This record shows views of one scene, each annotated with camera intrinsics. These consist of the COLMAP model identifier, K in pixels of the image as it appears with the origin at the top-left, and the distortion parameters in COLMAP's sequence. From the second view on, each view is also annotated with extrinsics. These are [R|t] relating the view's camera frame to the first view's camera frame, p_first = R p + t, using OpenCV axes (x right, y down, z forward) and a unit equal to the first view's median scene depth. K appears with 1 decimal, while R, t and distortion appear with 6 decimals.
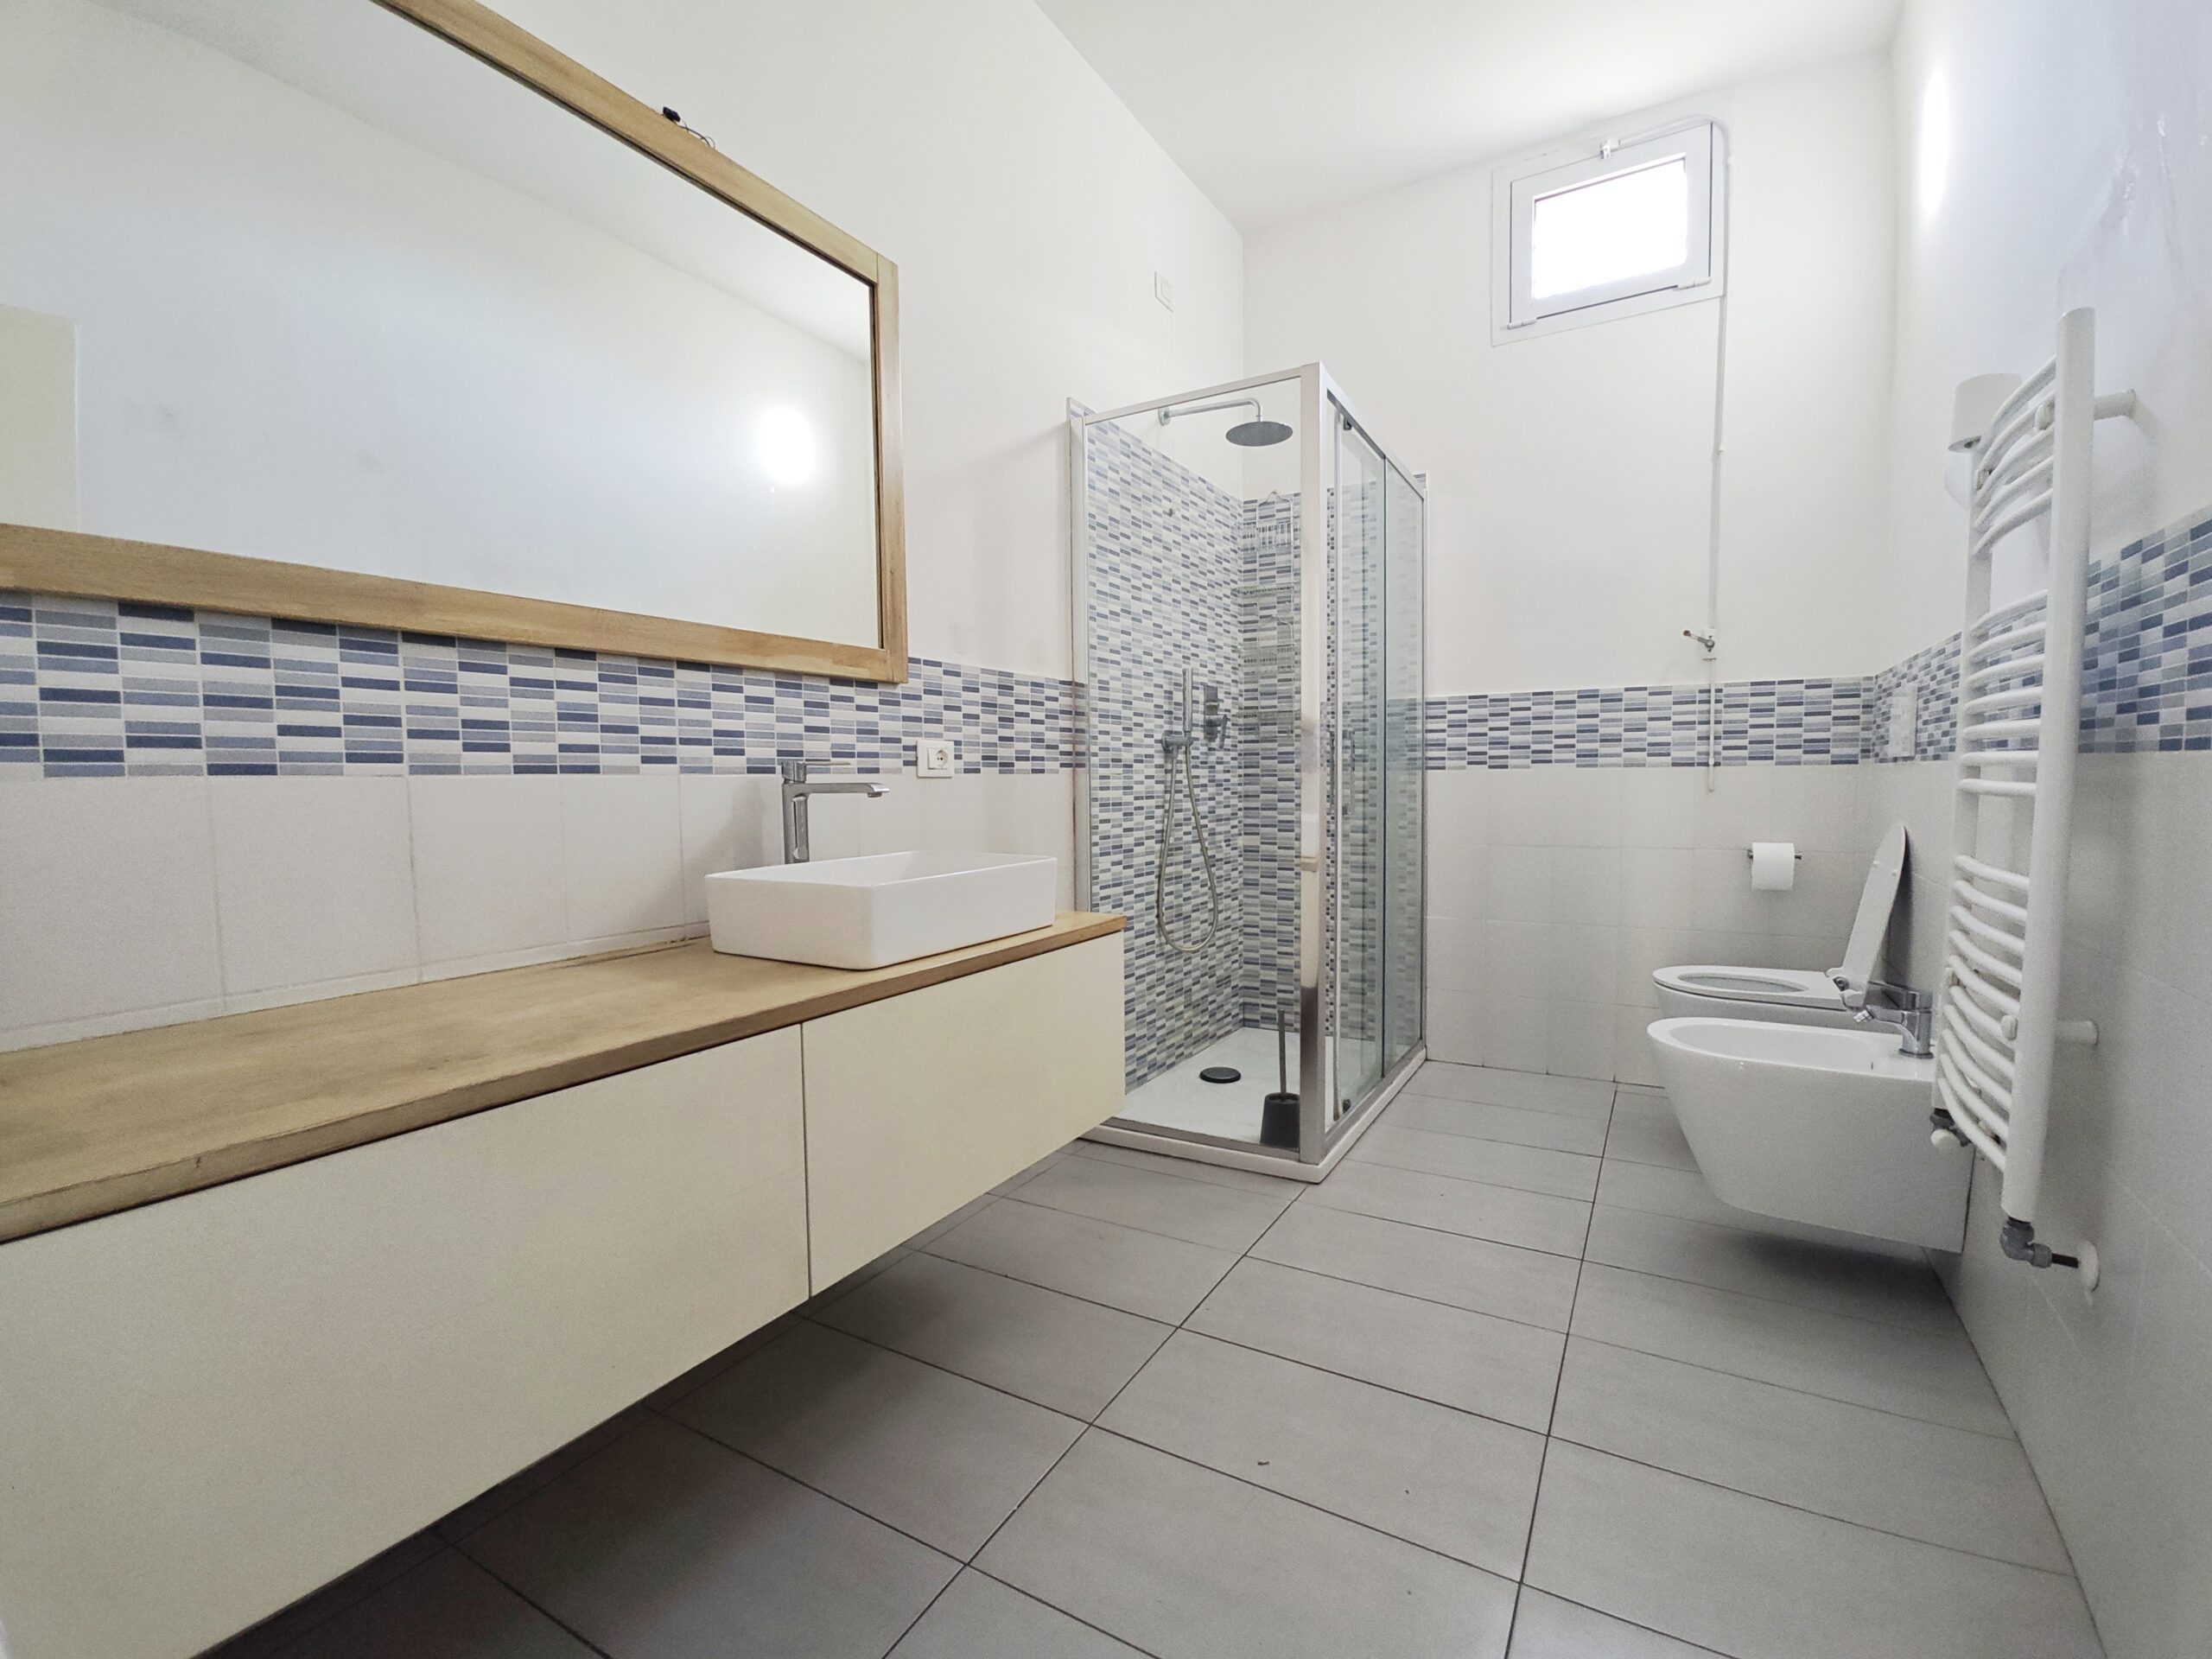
lens RADIAL K [[955.5, 0, 1124.4], [0, 955.5, 843.3], [0, 0, 1]] dist [-0.019813, 0.004448]
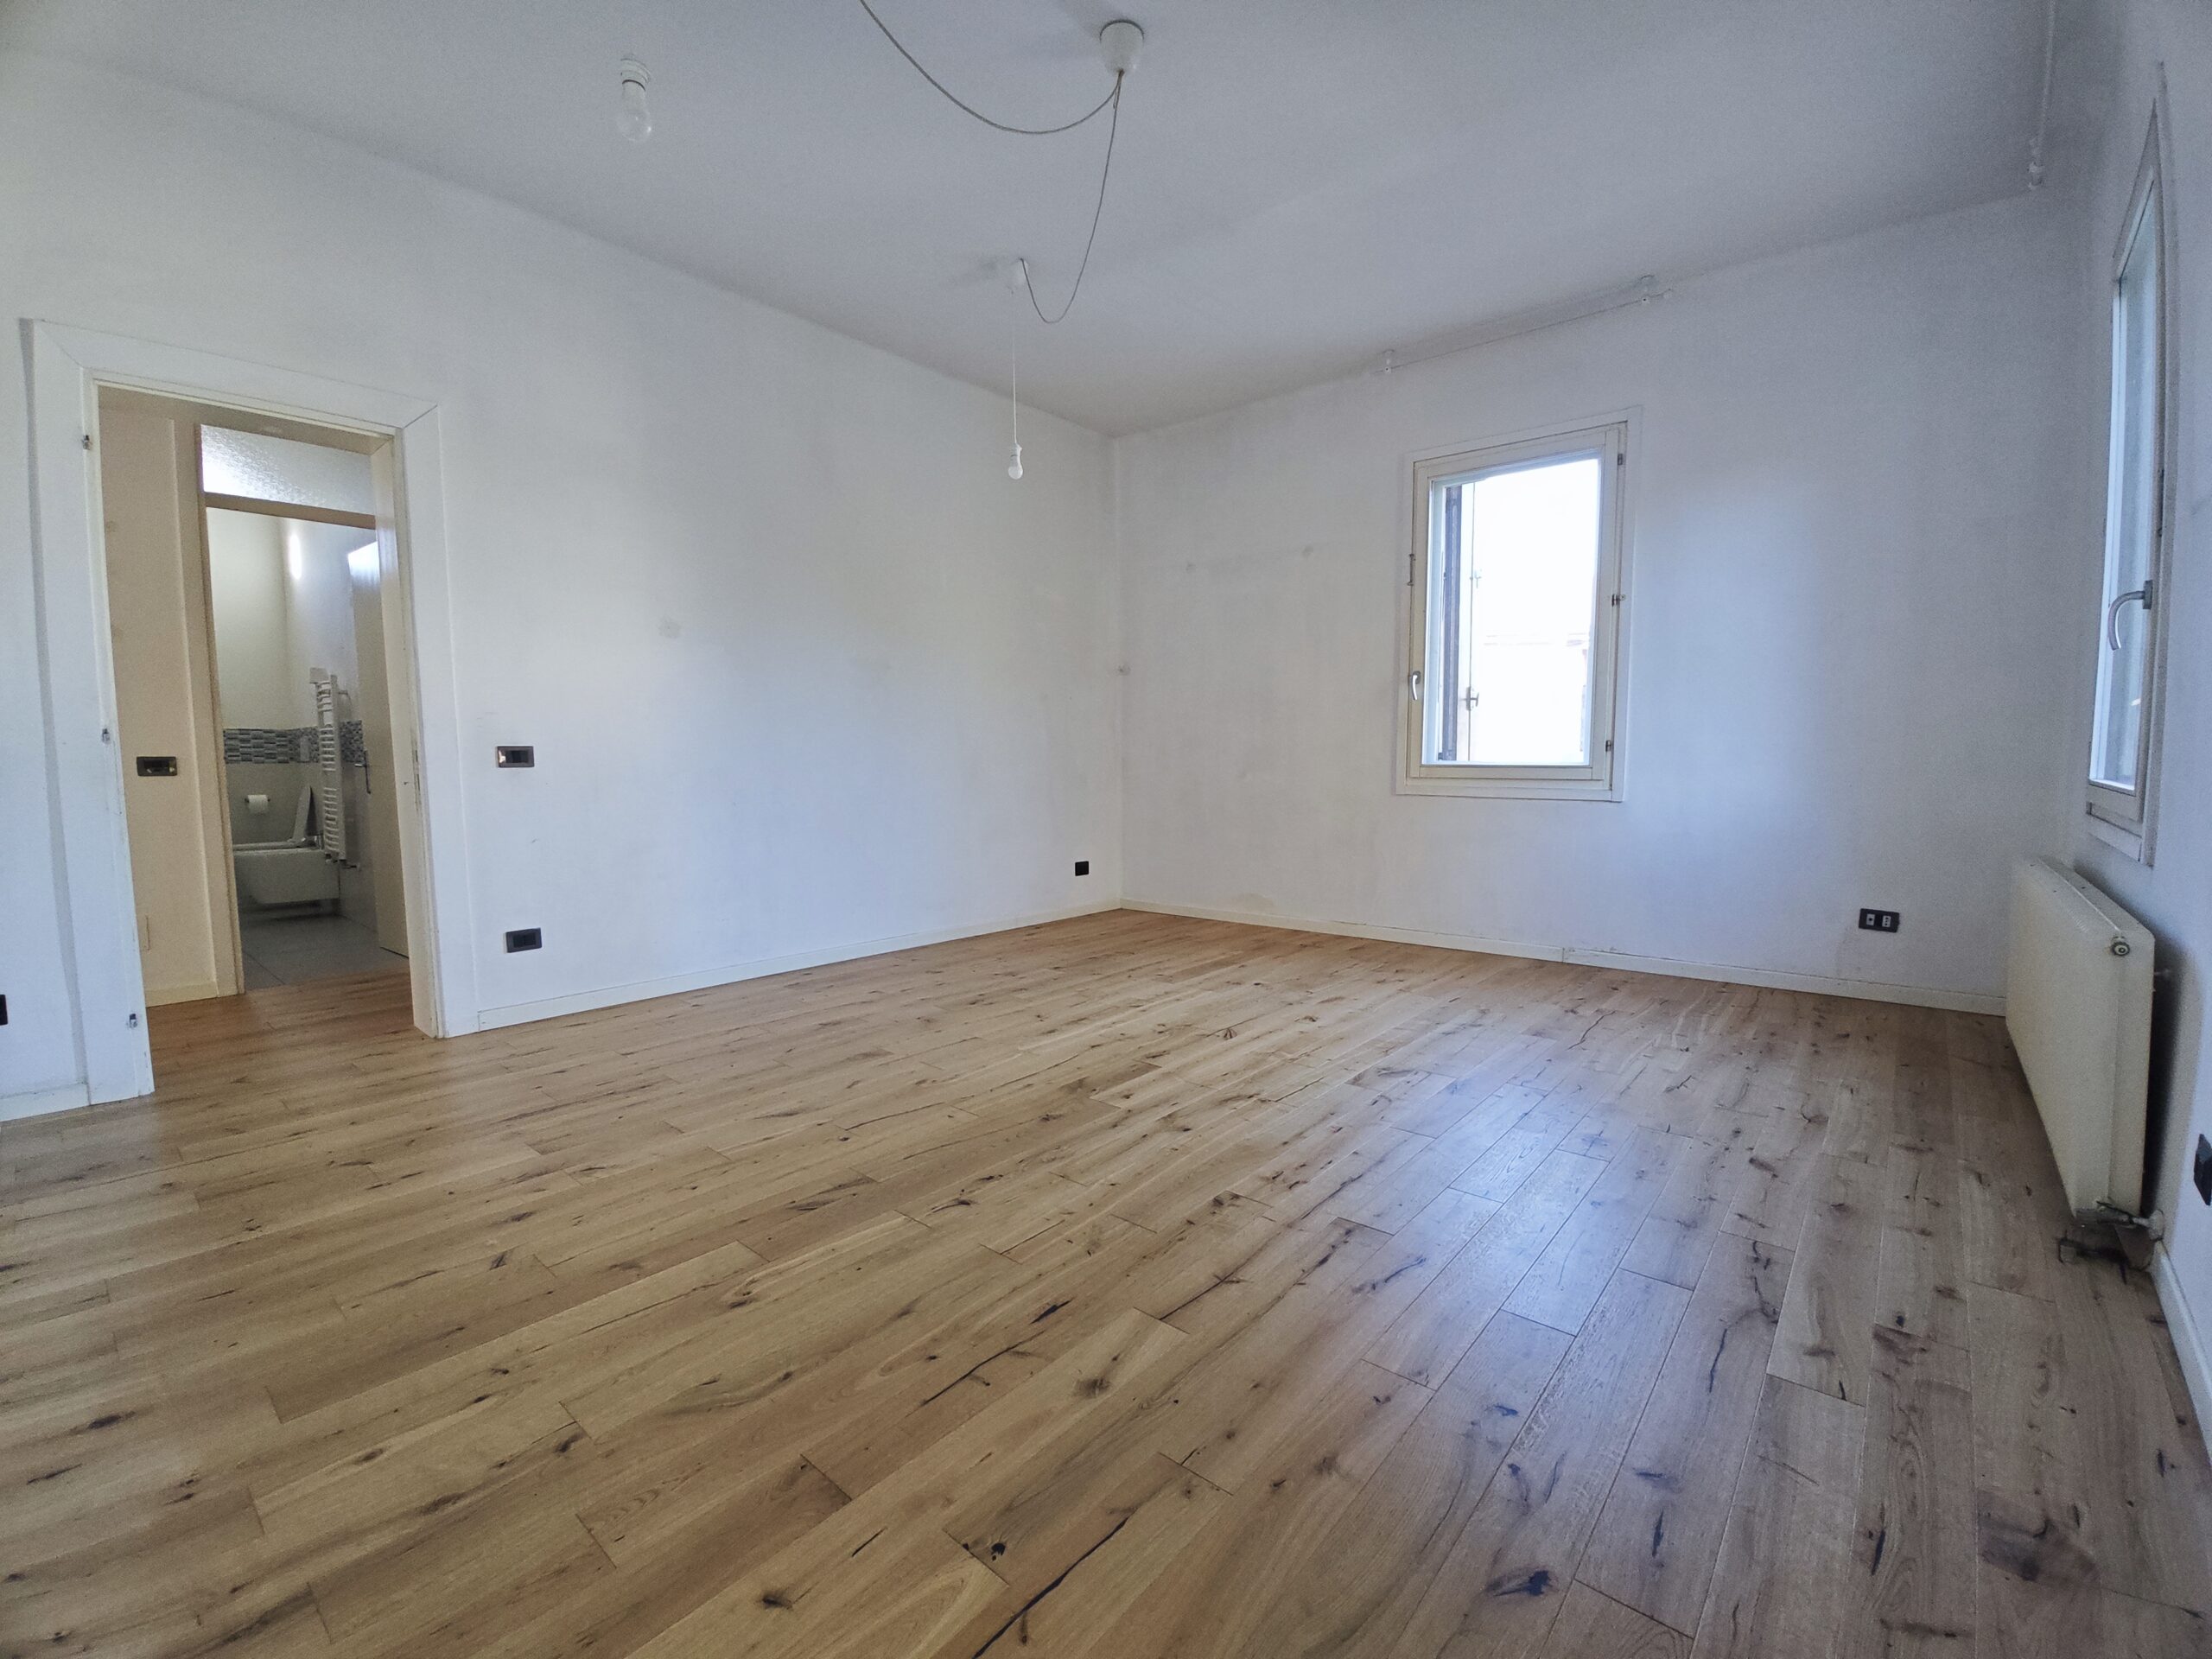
lens RADIAL K [[955.5, 0, 1112.5], [0, 955.5, 828.7], [0, 0, 1]] dist [-0.019813, 0.004448]
pose [[0.180628, -0.062674, 0.981553, -1.768224], [0.072007, 0.996132, 0.050354, 0.165052], [-0.980912, 0.061583, 0.184442, -2.172888]]
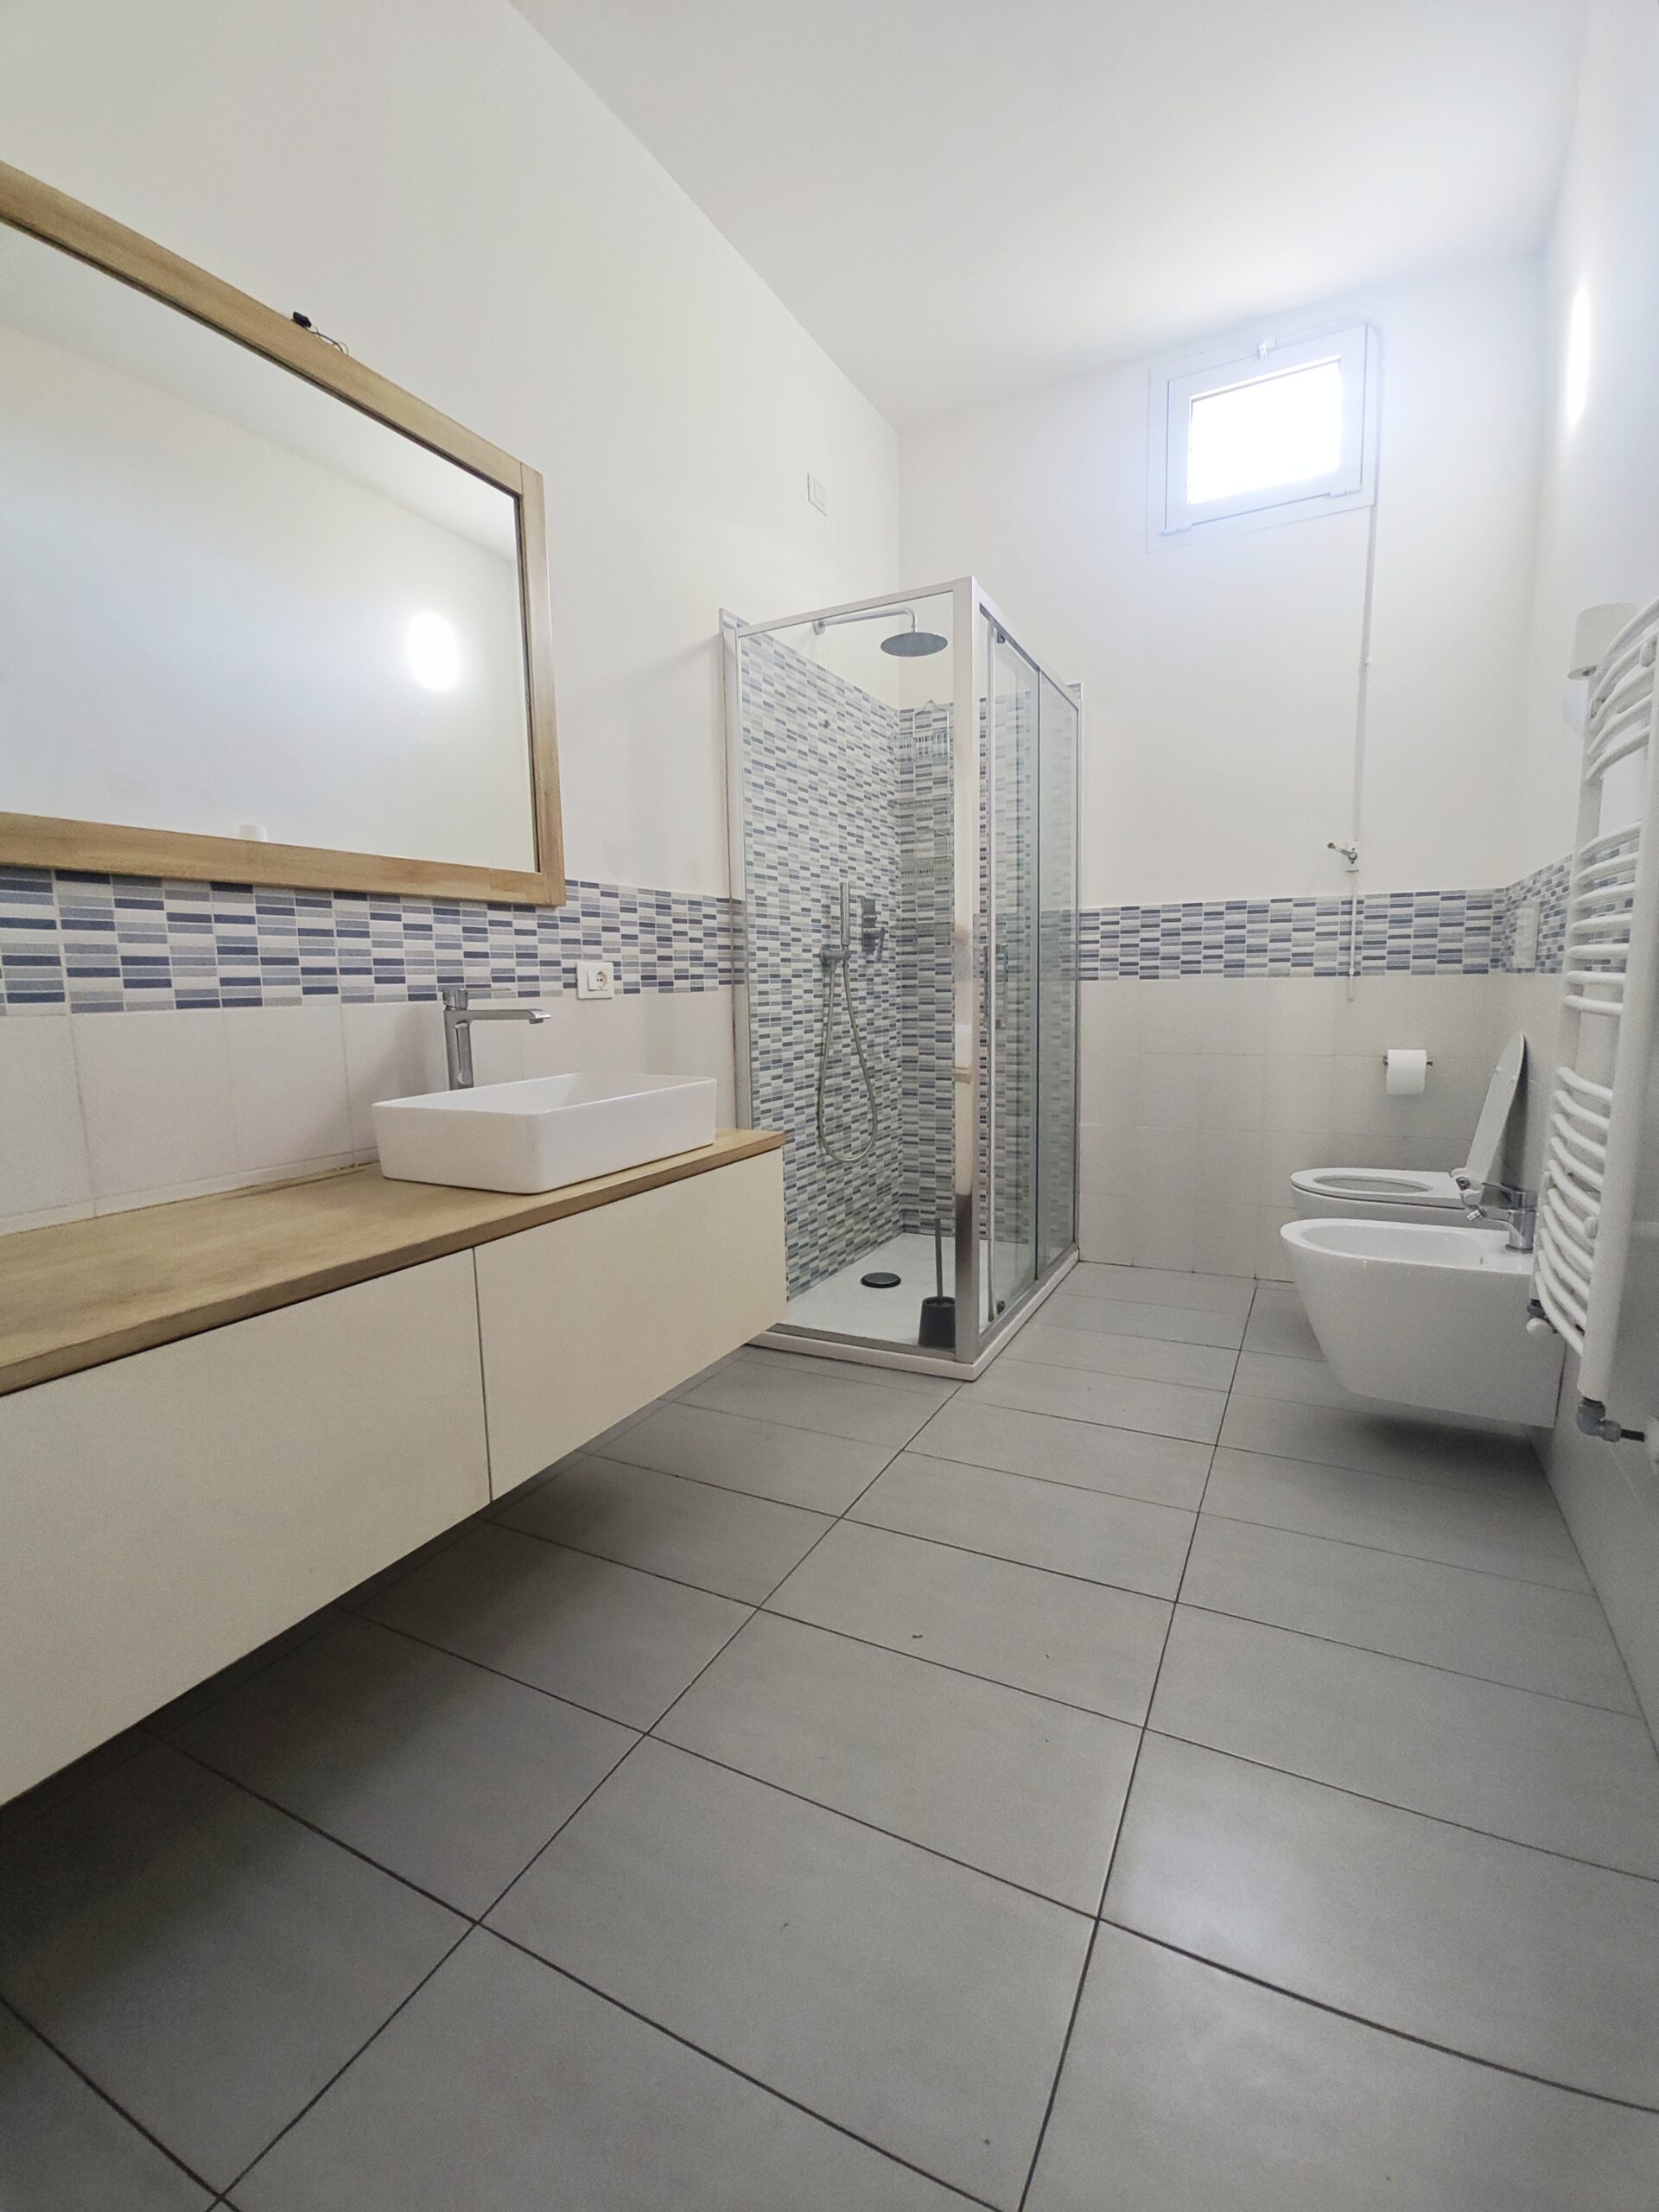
lens RADIAL K [[955.5, 0, 831.1], [0, 955.5, 1110.5], [0, 0, 1]] dist [-0.019813, 0.004448]
pose [[0.998898, -0.014590, 0.044612, 0.004546], [0.011664, 0.997806, 0.065175, -0.012142], [-0.045465, -0.064583, 0.996876, -0.025521]]
